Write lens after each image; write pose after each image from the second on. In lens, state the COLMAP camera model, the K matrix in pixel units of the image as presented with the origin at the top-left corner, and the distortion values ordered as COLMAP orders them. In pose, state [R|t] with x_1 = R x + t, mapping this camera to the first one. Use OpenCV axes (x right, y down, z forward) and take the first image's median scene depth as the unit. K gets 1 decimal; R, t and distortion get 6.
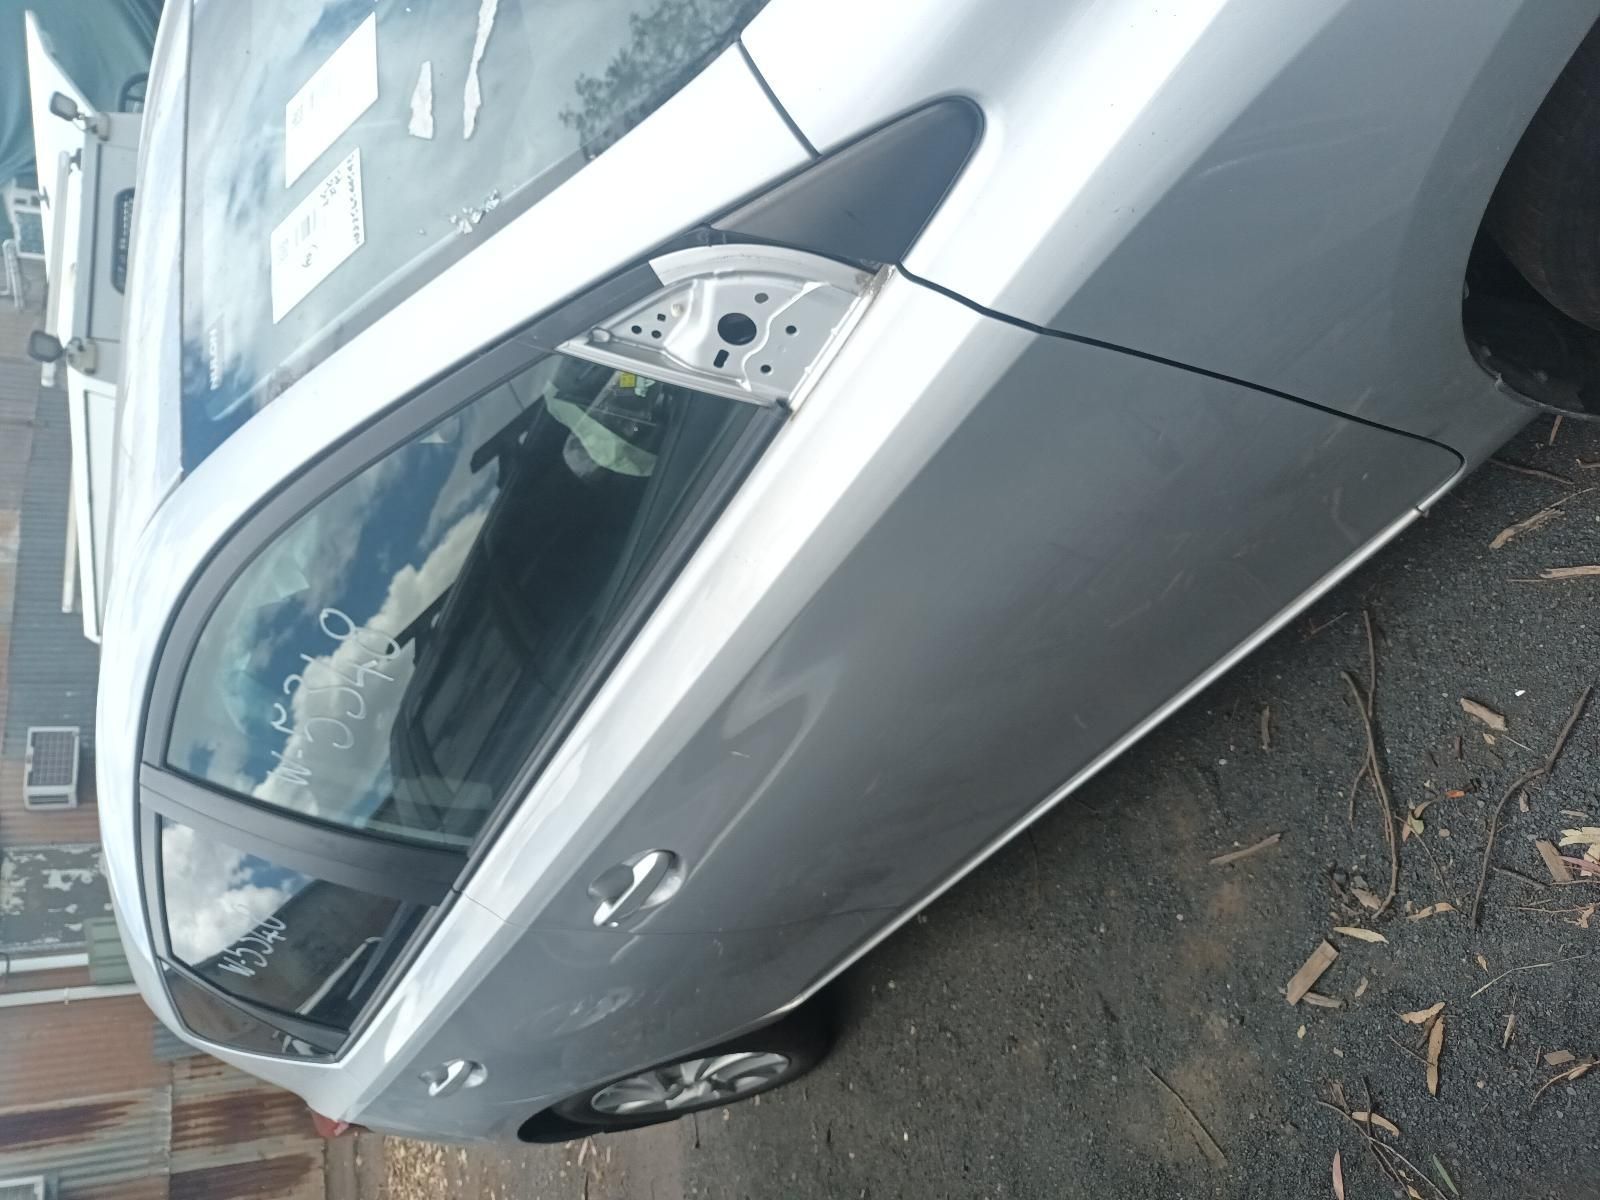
lens RADIAL K [[1087.4, 0, 793.5], [0, 1087.4, 599.0], [0, 0, 1]] dist [0.032374, -0.040055]
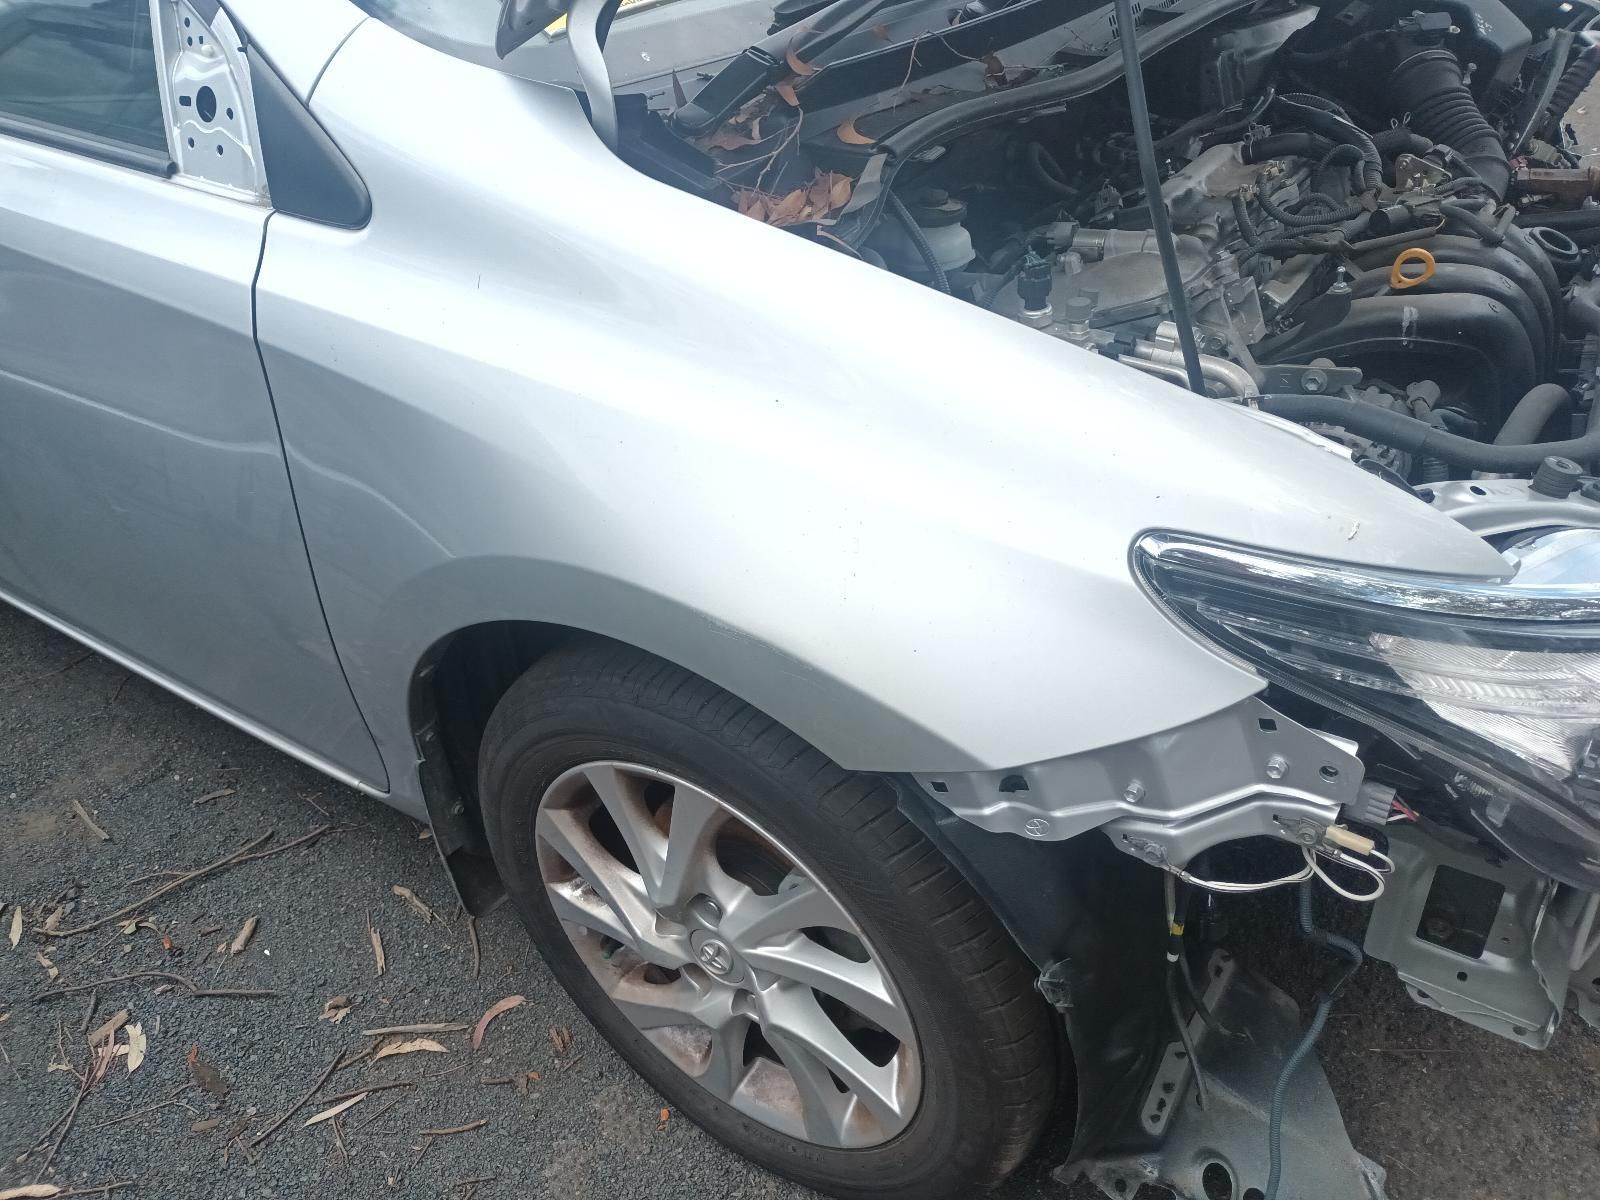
lens RADIAL K [[1087.4, 0, 793.5], [0, 1087.4, 599.0], [0, 0, 1]] dist [0.032374, -0.040055]
pose [[0.270953, 0.953971, 0.128544, 0.314627], [-0.928663, 0.294204, -0.225896, -0.272670], [-0.253316, -0.058166, 0.965633, -0.215106]]
